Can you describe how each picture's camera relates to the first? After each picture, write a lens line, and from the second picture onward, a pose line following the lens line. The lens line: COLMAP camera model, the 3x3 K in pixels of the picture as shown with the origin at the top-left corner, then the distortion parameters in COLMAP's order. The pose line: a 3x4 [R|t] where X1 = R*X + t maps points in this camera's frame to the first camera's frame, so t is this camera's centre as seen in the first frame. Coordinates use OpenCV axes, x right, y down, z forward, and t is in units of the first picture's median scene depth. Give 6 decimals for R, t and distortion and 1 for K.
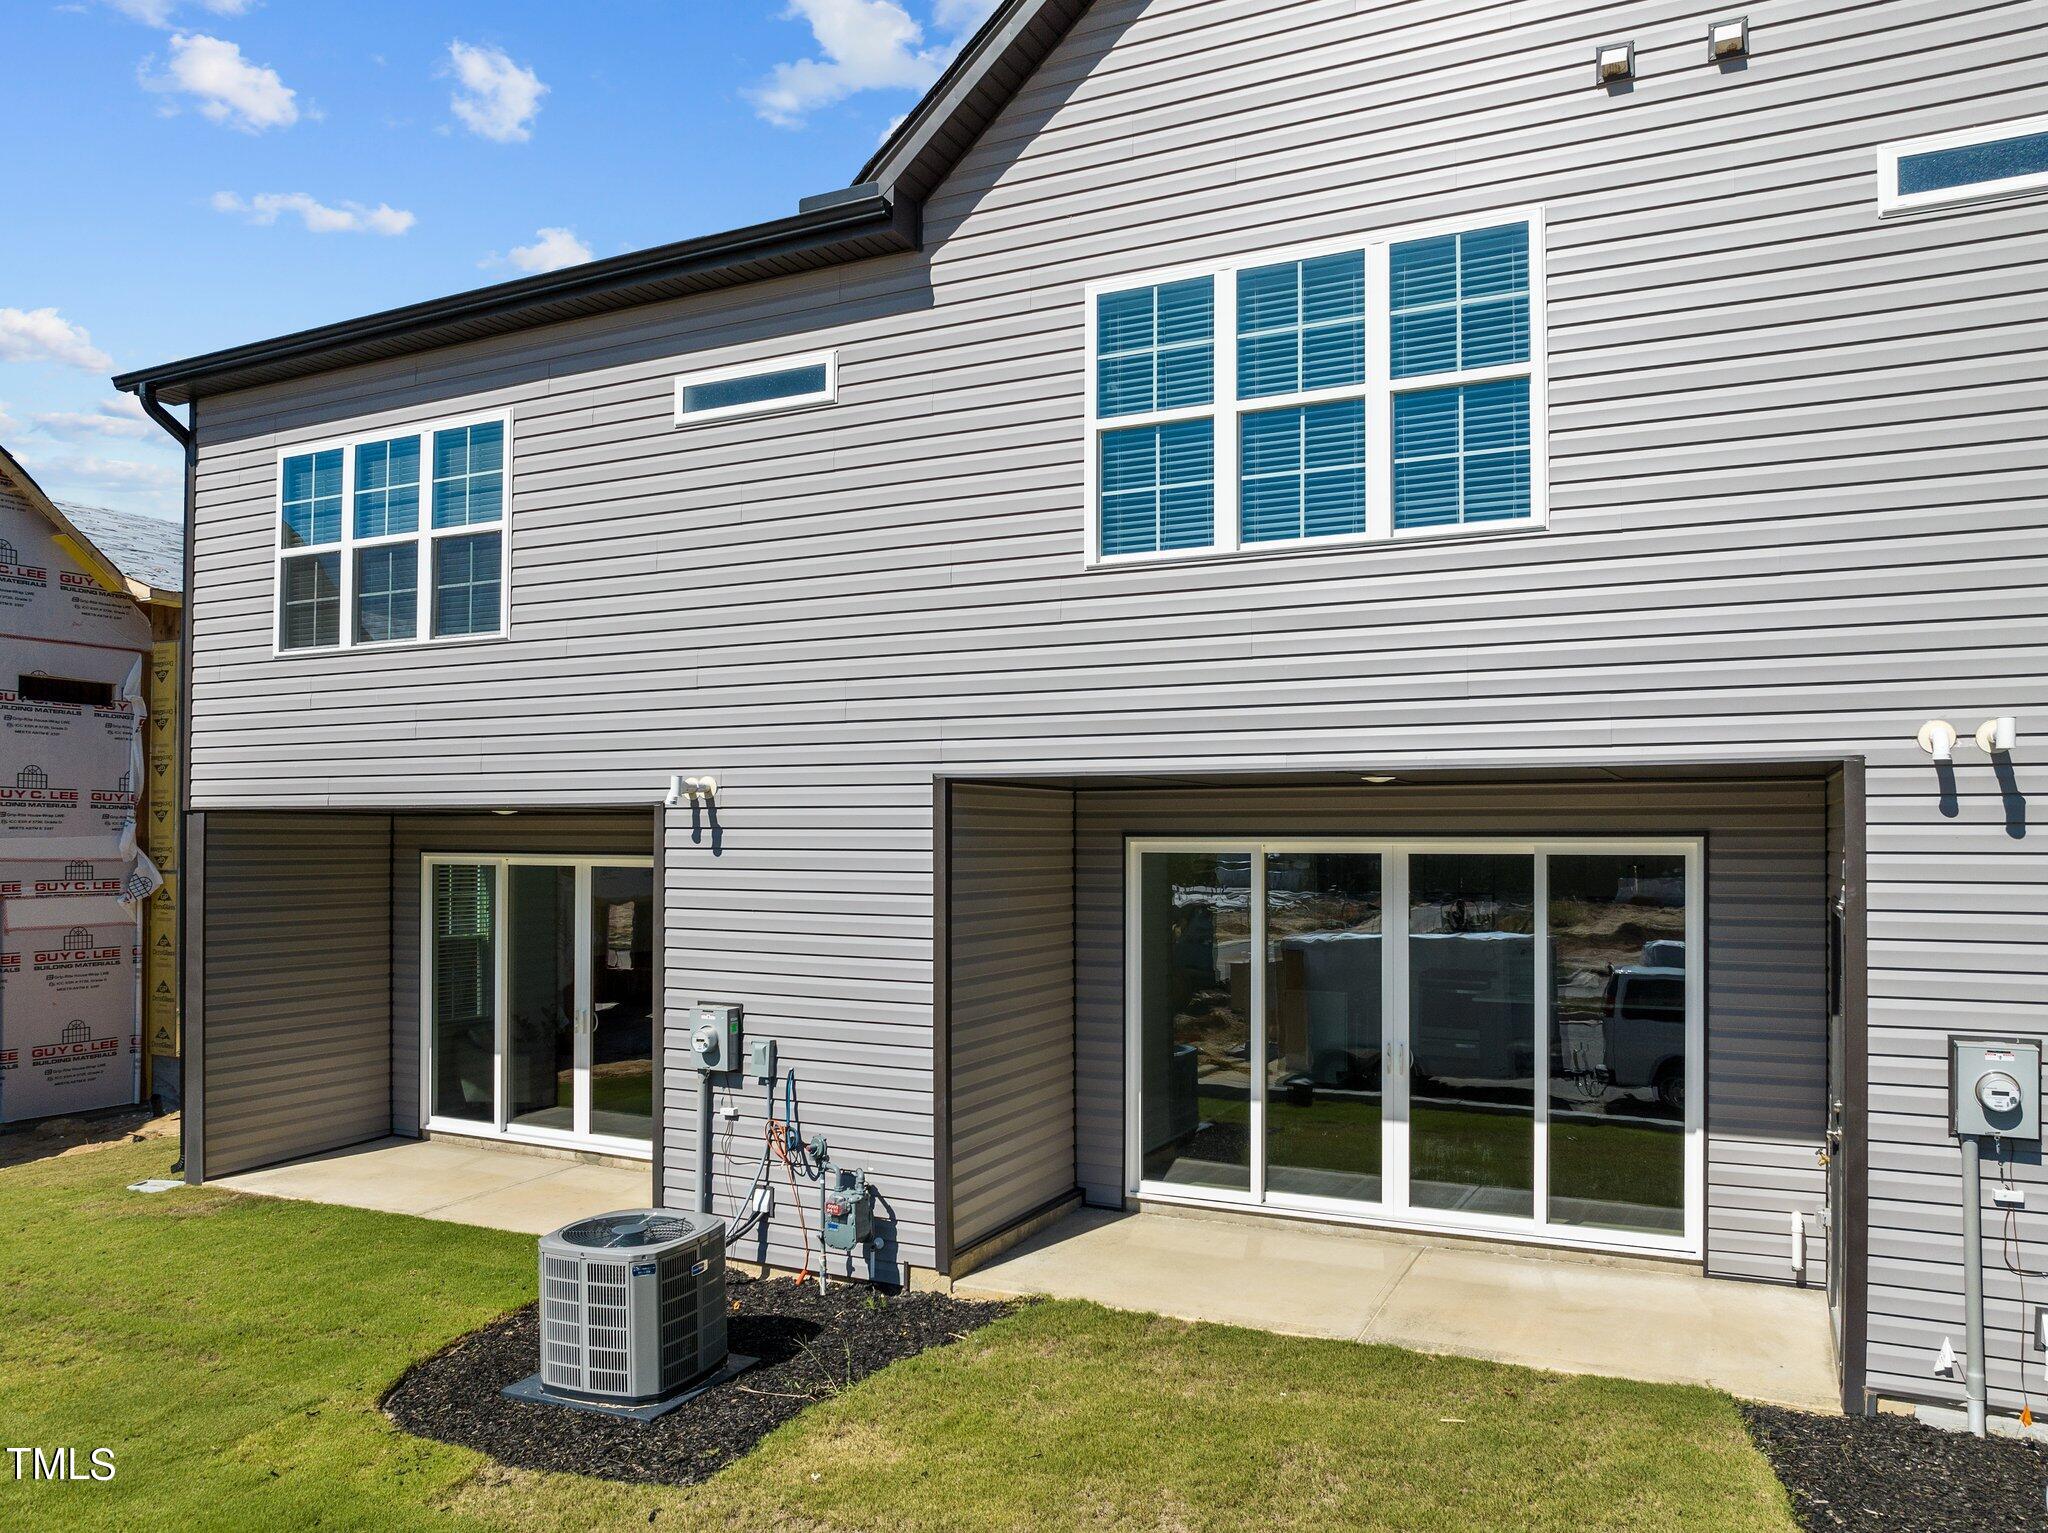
lens RADIAL K [[1436.1, 0, 1066.3], [0, 1436.1, 831.3], [0, 0, 1]] dist [-0.033366, 0.007134]
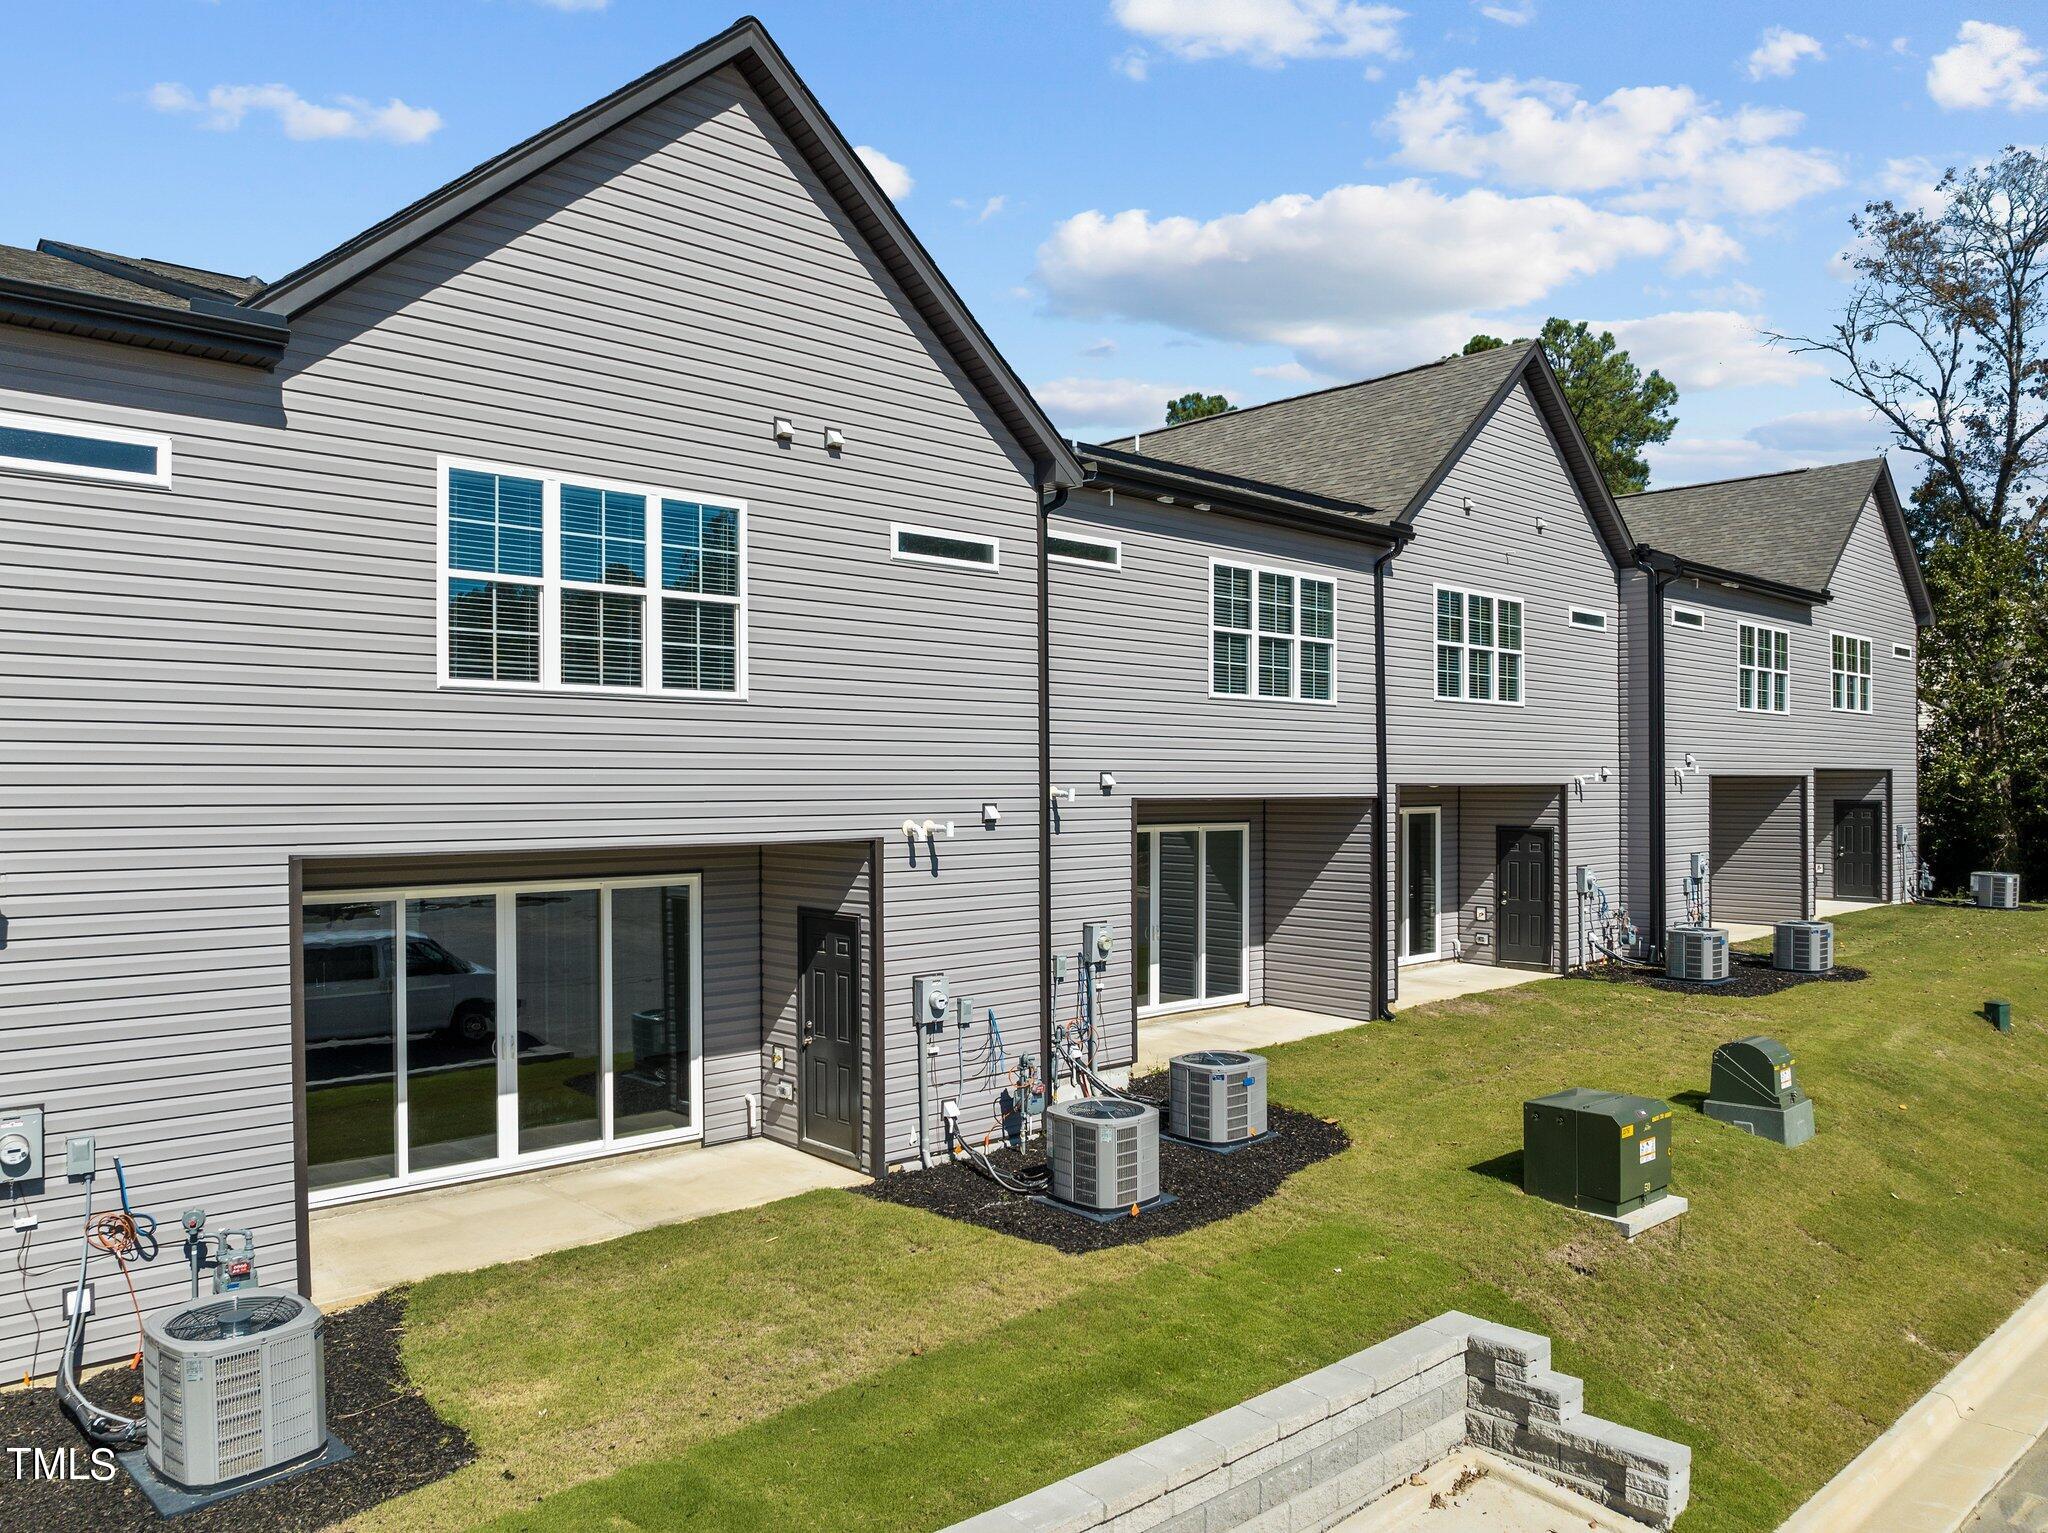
lens RADIAL K [[1453.5, 0, 1028.8], [0, 1453.5, 785.9], [0, 0, 1]] dist [-0.035648, 0.003268]
pose [[0.376052, -0.004376, 0.926588, -0.917547], [-0.008244, 0.999933, 0.008068, -0.108390], [-0.926562, -0.010672, 0.375991, 0.055605]]
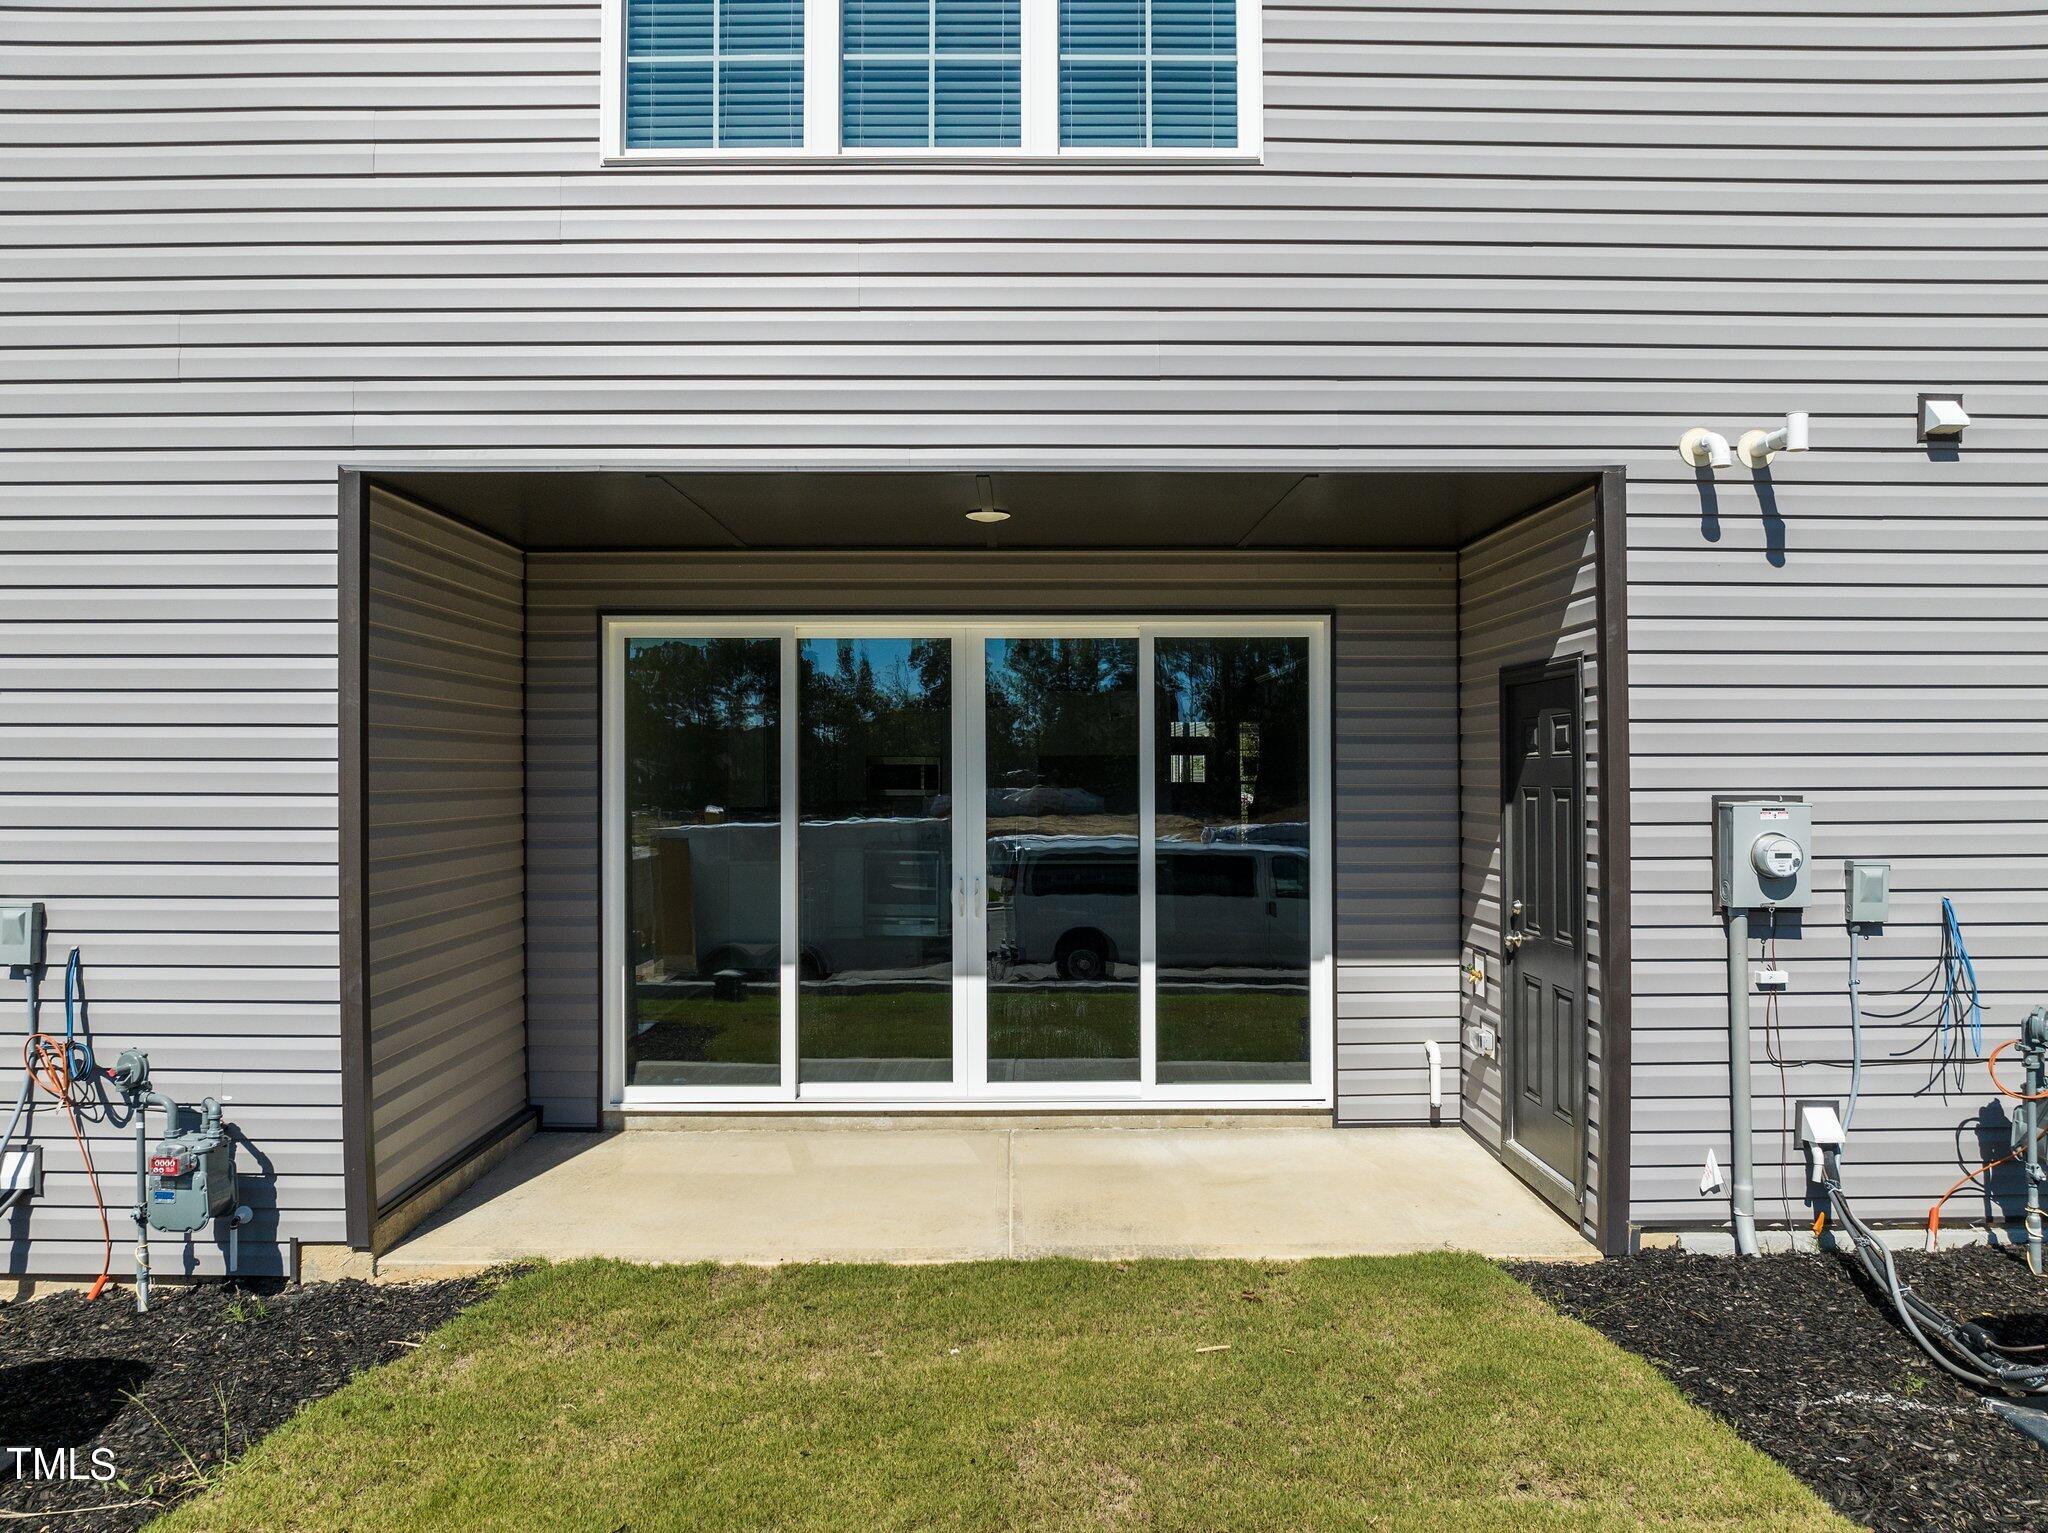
lens RADIAL K [[1432.4, 0, 1032.3], [0, 1432.4, 764.7], [0, 0, 1]] dist [-0.048766, 0.022616]
pose [[0.902316, -0.002844, 0.431066, -0.086937], [0.000473, 0.999984, 0.005607, 0.089559], [-0.431075, -0.004856, 0.902303, 0.302878]]
